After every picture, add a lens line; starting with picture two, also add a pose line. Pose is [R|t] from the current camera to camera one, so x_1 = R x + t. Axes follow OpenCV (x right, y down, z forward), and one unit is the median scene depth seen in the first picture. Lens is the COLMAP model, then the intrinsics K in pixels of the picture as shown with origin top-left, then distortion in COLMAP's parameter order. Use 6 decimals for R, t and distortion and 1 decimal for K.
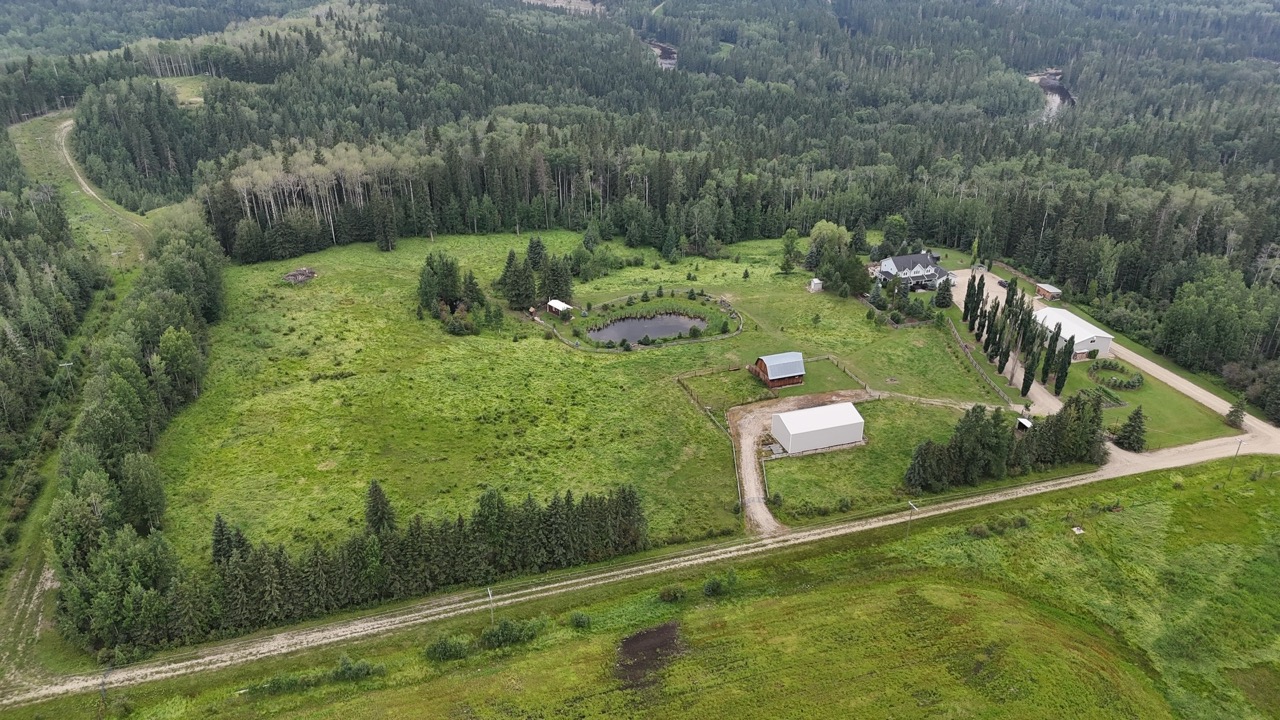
lens RADIAL K [[939.7, 0, 637.4], [0, 939.7, 349.3], [0, 0, 1]] dist [0.077368, -0.082941]
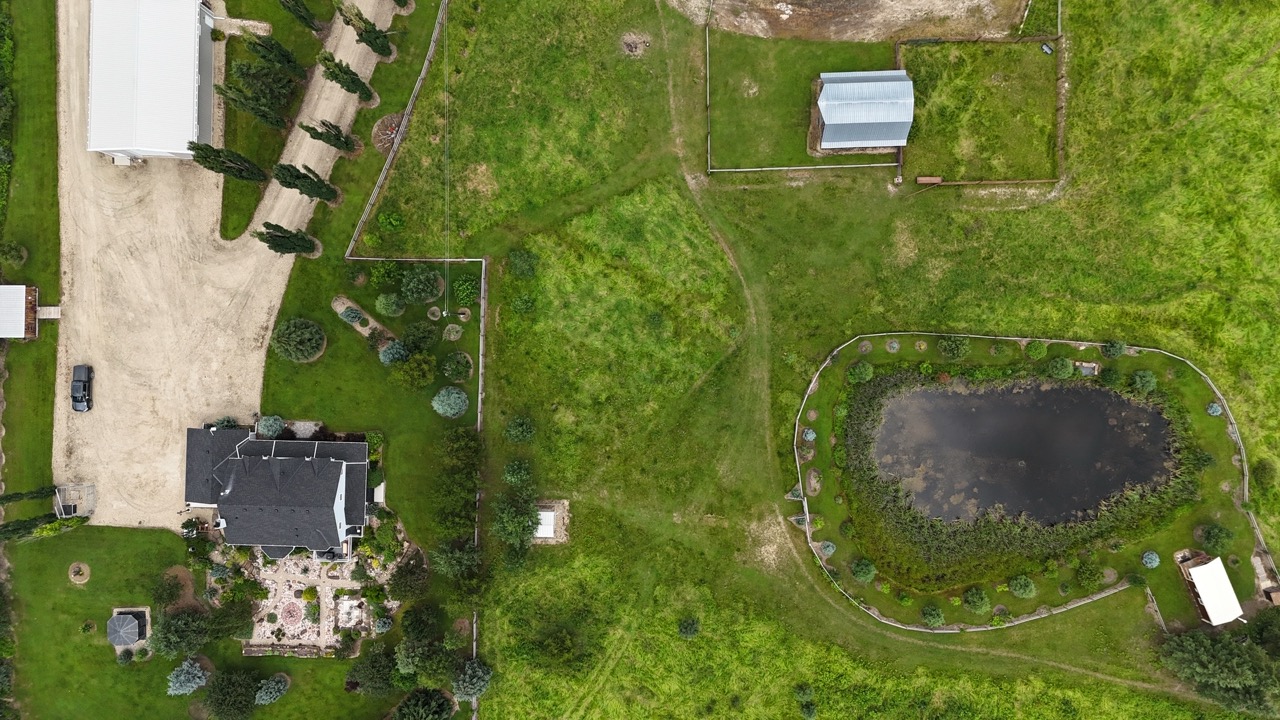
lens RADIAL K [[939.7, 0, 631.6], [0, 939.7, 362.2], [0, 0, 1]] dist [0.077368, -0.082941]
pose [[-0.940522, -0.339729, 0.001481, 0.186989], [0.156802, -0.430222, 0.889001, -0.412970], [-0.301382, 0.836357, 0.457904, 0.798322]]
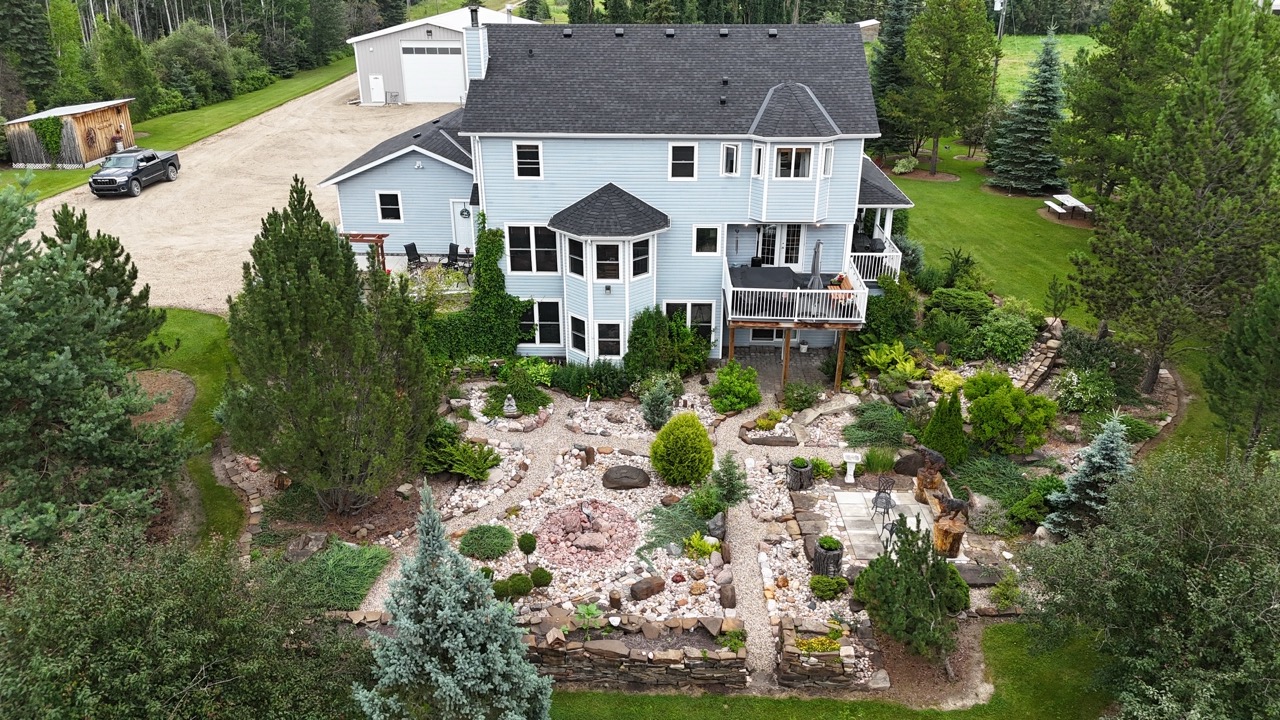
lens RADIAL K [[939.7, 0, 642.3], [0, 939.7, 358.6], [0, 0, 1]] dist [0.077368, -0.082941]
pose [[-0.940577, -0.147969, 0.305648, 0.266638], [0.137831, 0.656249, 0.741849, -0.171651], [-0.310352, 0.739894, -0.596858, 1.183094]]
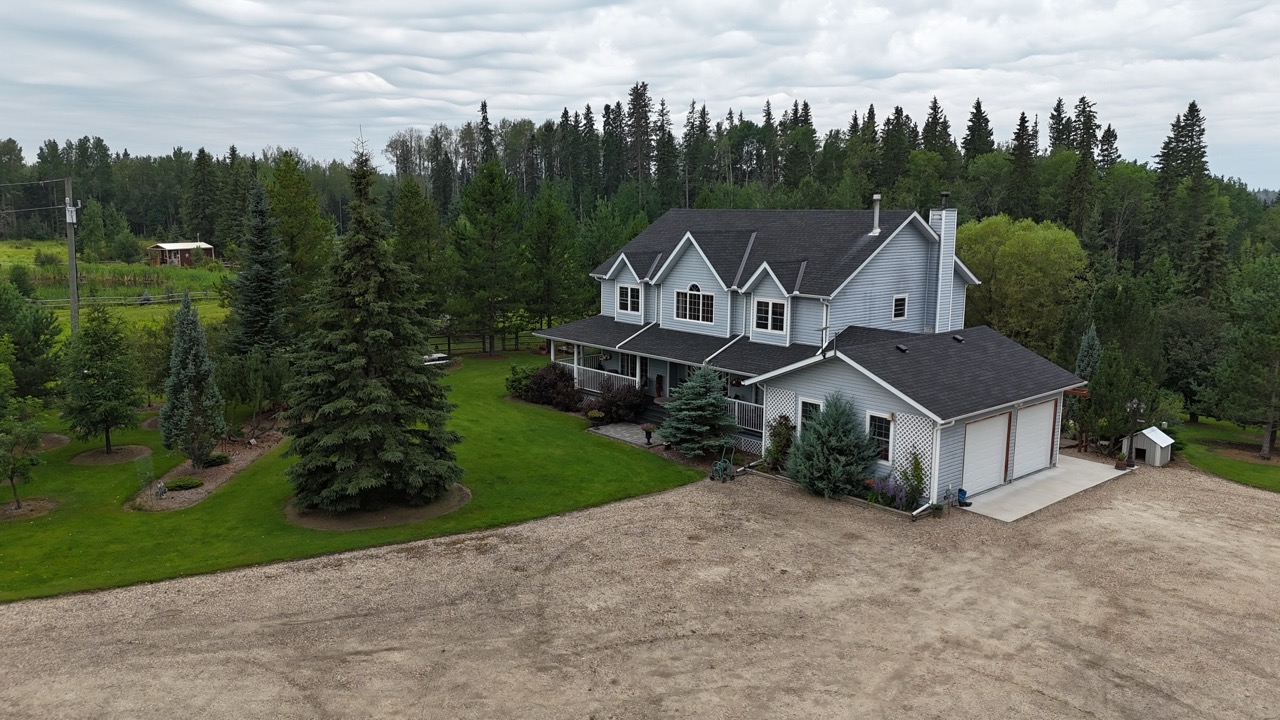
lens RADIAL K [[939.7, 0, 641.9], [0, 939.7, 360.4], [0, 0, 1]] dist [0.077368, -0.082941]
pose [[0.398696, 0.144275, -0.905663, 0.436158], [-0.410224, 0.911297, -0.035418, -0.072324], [0.820218, 0.385646, 0.422515, 1.005455]]
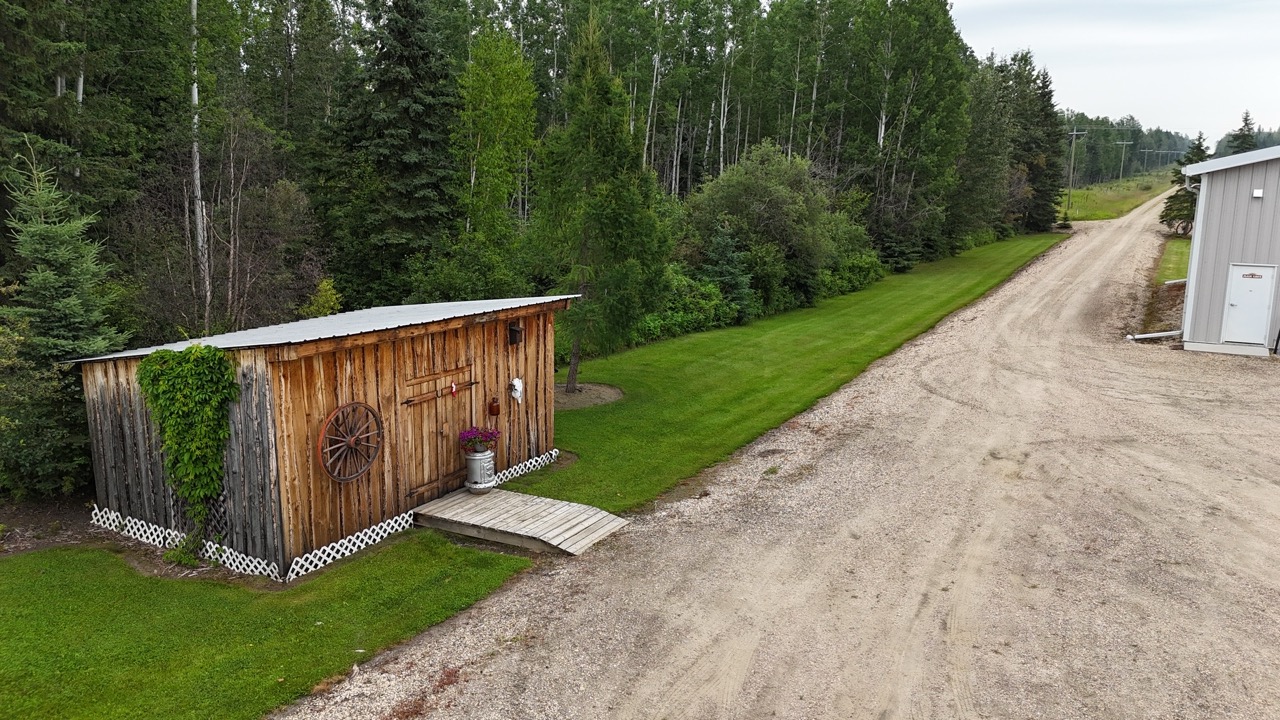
lens RADIAL K [[939.7, 0, 640.2], [0, 939.7, 352.5], [0, 0, 1]] dist [0.077368, -0.082941]
pose [[-0.652165, -0.158508, 0.741320, 0.402438], [0.324975, 0.825028, 0.462298, -0.088723], [-0.684888, 0.542405, -0.486544, 1.074157]]
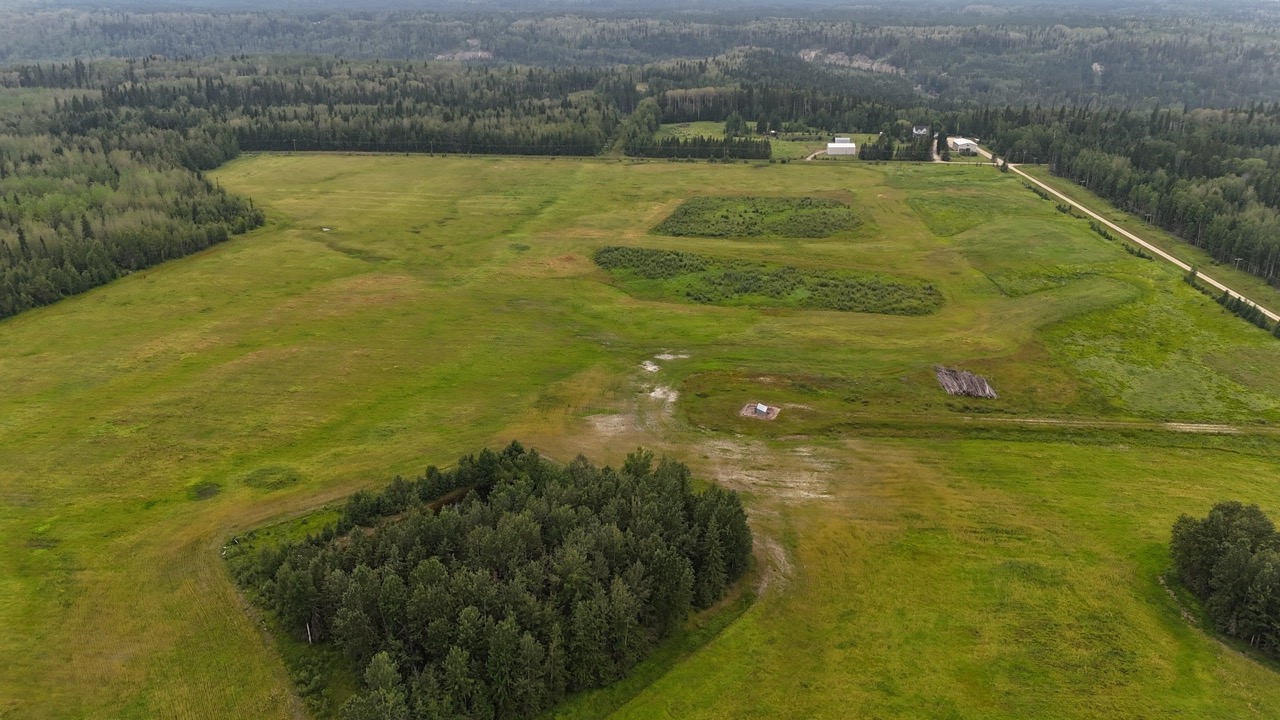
lens RADIAL K [[939.7, 0, 633.5], [0, 939.7, 373.2], [0, 0, 1]] dist [0.077368, -0.082941]
pose [[0.927778, 0.134037, -0.348227, 0.575193], [-0.159218, 0.986236, -0.044588, 0.818292], [0.337457, 0.096812, 0.936349, -1.599848]]
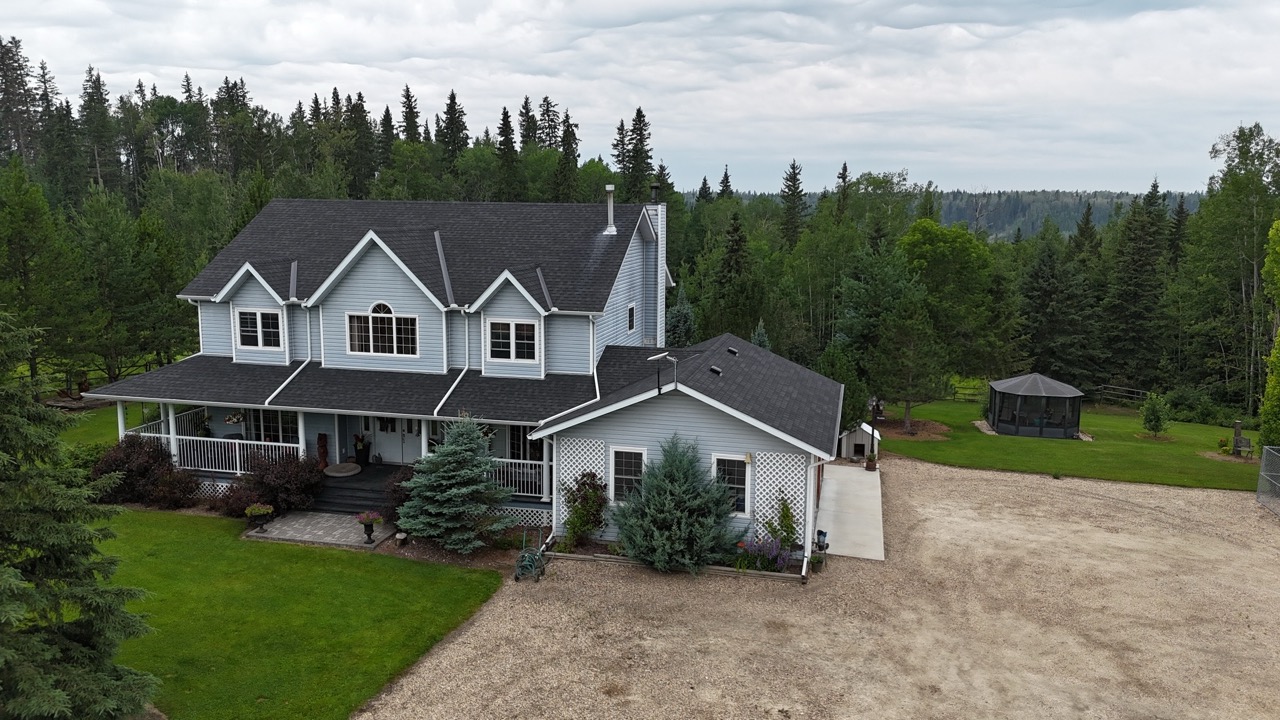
lens RADIAL K [[939.7, 0, 644.9], [0, 939.7, 351.5], [0, 0, 1]] dist [0.077368, -0.082941]
pose [[0.854222, 0.080519, -0.513636, 0.388412], [-0.232946, 0.942496, -0.239662, -0.068362], [0.464802, 0.324374, 0.823857, 0.998037]]
